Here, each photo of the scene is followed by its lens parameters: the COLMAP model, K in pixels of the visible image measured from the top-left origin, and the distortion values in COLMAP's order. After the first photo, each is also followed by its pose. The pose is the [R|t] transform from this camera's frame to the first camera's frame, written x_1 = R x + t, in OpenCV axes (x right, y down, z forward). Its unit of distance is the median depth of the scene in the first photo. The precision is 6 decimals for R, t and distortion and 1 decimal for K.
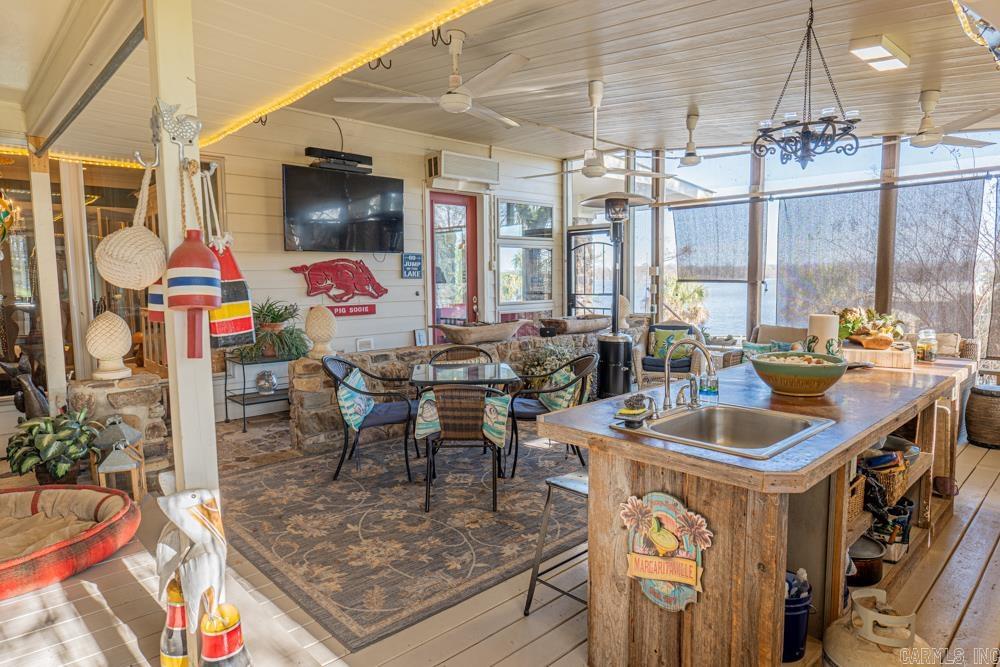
lens RADIAL K [[594.9, 0, 500.0], [0, 594.9, 333.5], [0, 0, 1]] dist [-0.036068, 0.028937]
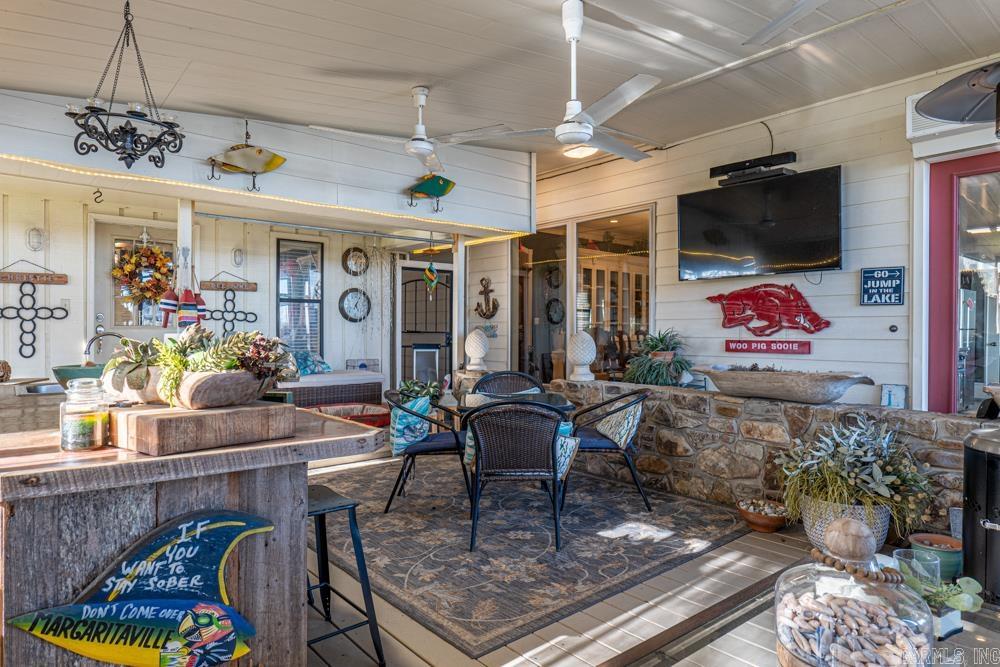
lens RADIAL K [[594.9, 0, 500.0], [0, 594.9, 333.5], [0, 0, 1]] dist [-0.036068, 0.028937]
pose [[-0.059729, 0.014430, -0.998110, 0.577317], [-0.094984, 0.995276, 0.020073, -0.037915], [0.993685, 0.096003, -0.058076, 0.677632]]
